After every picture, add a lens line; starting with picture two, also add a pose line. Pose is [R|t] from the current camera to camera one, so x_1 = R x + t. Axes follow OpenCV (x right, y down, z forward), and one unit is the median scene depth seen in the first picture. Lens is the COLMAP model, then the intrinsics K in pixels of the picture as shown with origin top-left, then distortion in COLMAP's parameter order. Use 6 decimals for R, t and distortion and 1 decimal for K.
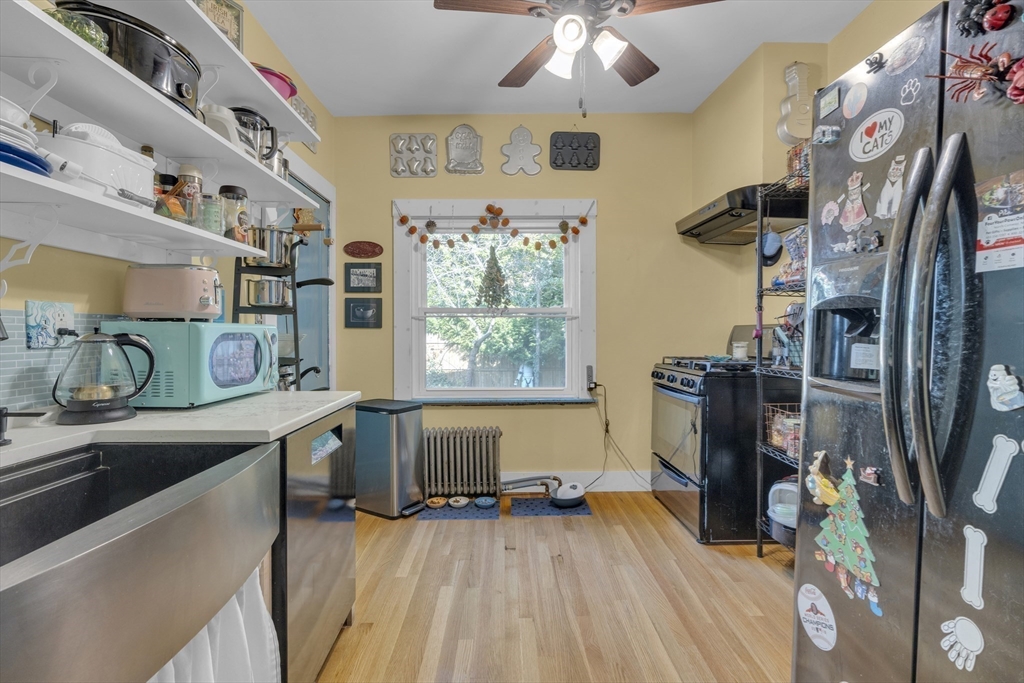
lens RADIAL K [[470.6, 0, 511.1], [0, 470.6, 337.2], [0, 0, 1]] dist [-0.007003, 0.004194]
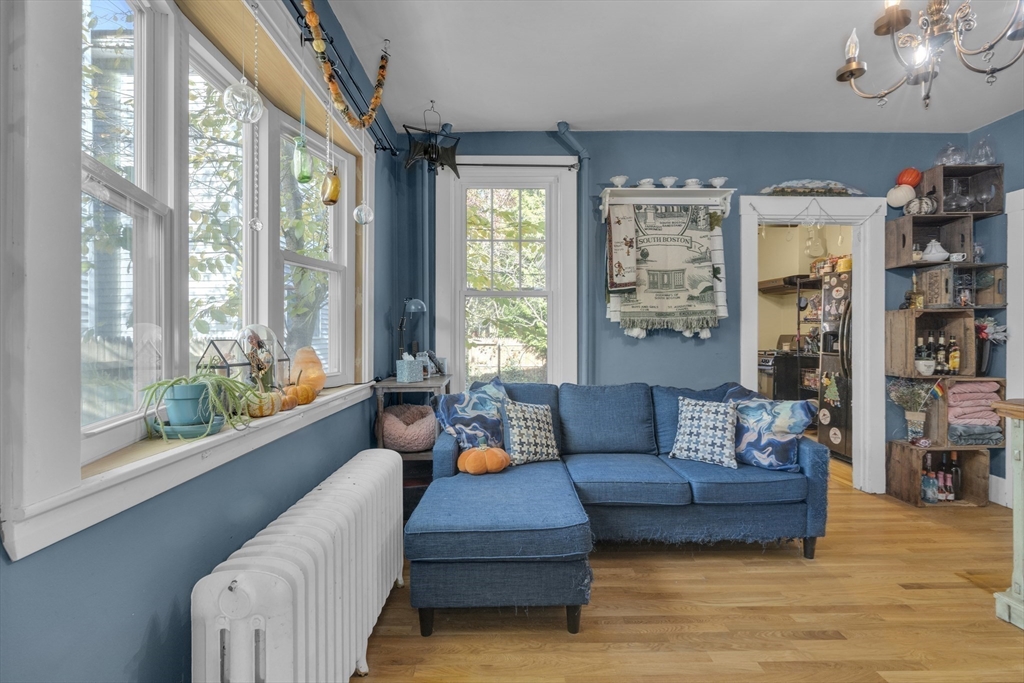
lens RADIAL K [[470.6, 0, 511.0], [0, 470.6, 338.5], [0, 0, 1]] dist [-0.007003, 0.004194]
pose [[0.999977, -0.006743, 0.000567, -1.001901], [0.006745, 0.999972, -0.003205, -0.014970], [-0.000545, 0.003208, 0.999995, -1.486583]]
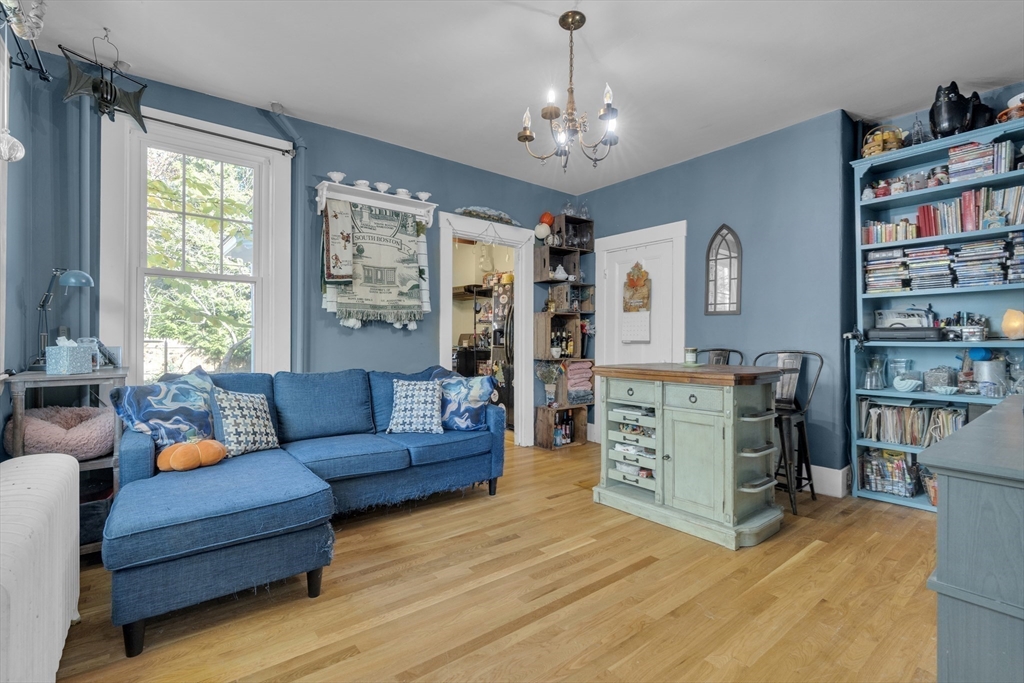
lens RADIAL K [[470.6, 0, 509.3], [0, 470.6, 337.5], [0, 0, 1]] dist [-0.007003, 0.004194]
pose [[0.798678, 0.005331, 0.601736, -1.139718], [0.003503, 0.999903, -0.013508, 0.039353], [-0.601749, 0.012896, 0.798581, -1.576932]]
